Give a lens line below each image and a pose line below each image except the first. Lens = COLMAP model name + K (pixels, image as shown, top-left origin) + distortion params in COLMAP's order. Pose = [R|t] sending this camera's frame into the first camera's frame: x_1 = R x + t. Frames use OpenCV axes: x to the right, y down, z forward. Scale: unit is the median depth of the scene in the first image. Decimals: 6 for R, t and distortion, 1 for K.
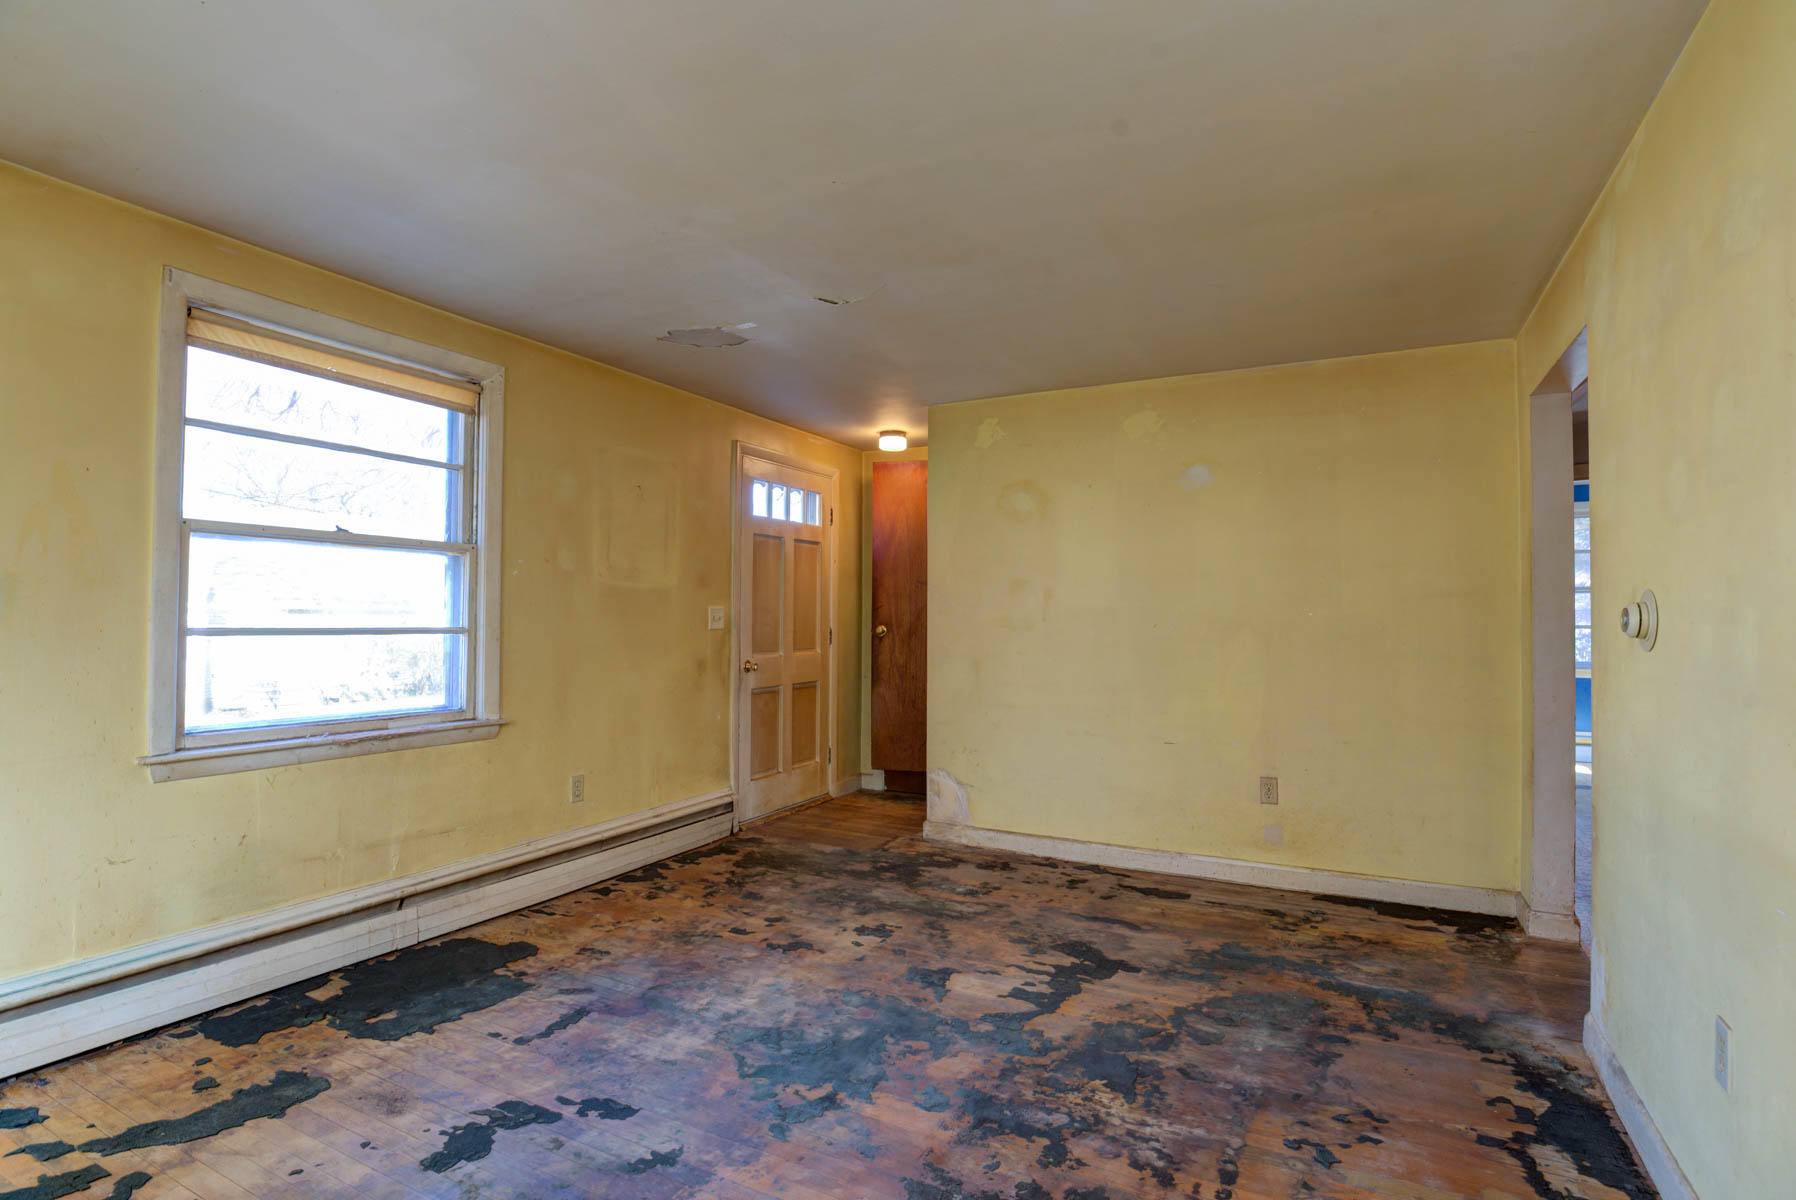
lens RADIAL K [[870.8, 0, 907.3], [0, 870.8, 602.4], [0, 0, 1]] dist [-0.021268, 0.000191]
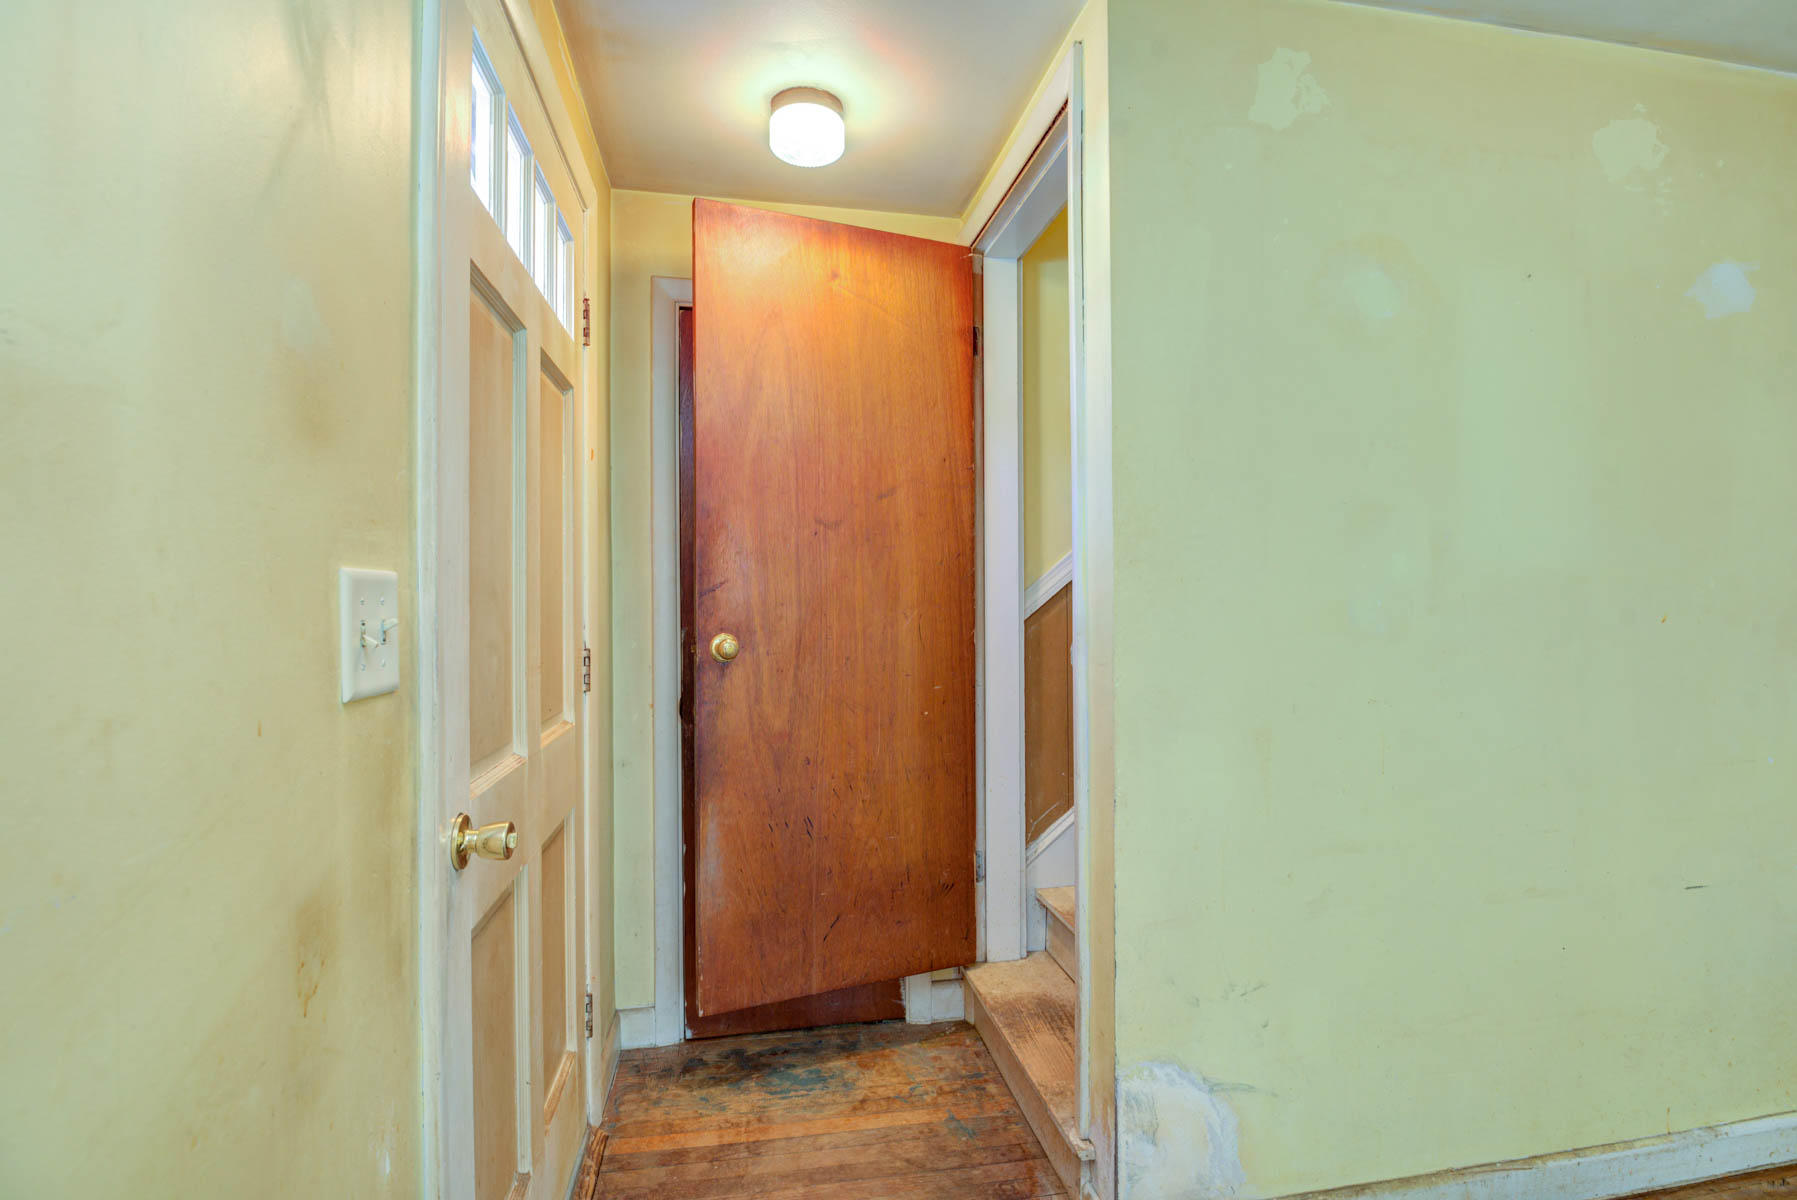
lens RADIAL K [[871.3, 0, 907.8], [0, 871.3, 602.4], [0, 0, 1]] dist [-0.021268, 0.000191]
pose [[0.790464, -0.013417, 0.612362, -0.208994], [0.003618, 0.999845, 0.017236, 0.006988], [-0.612498, -0.011409, 0.790390, 0.690199]]
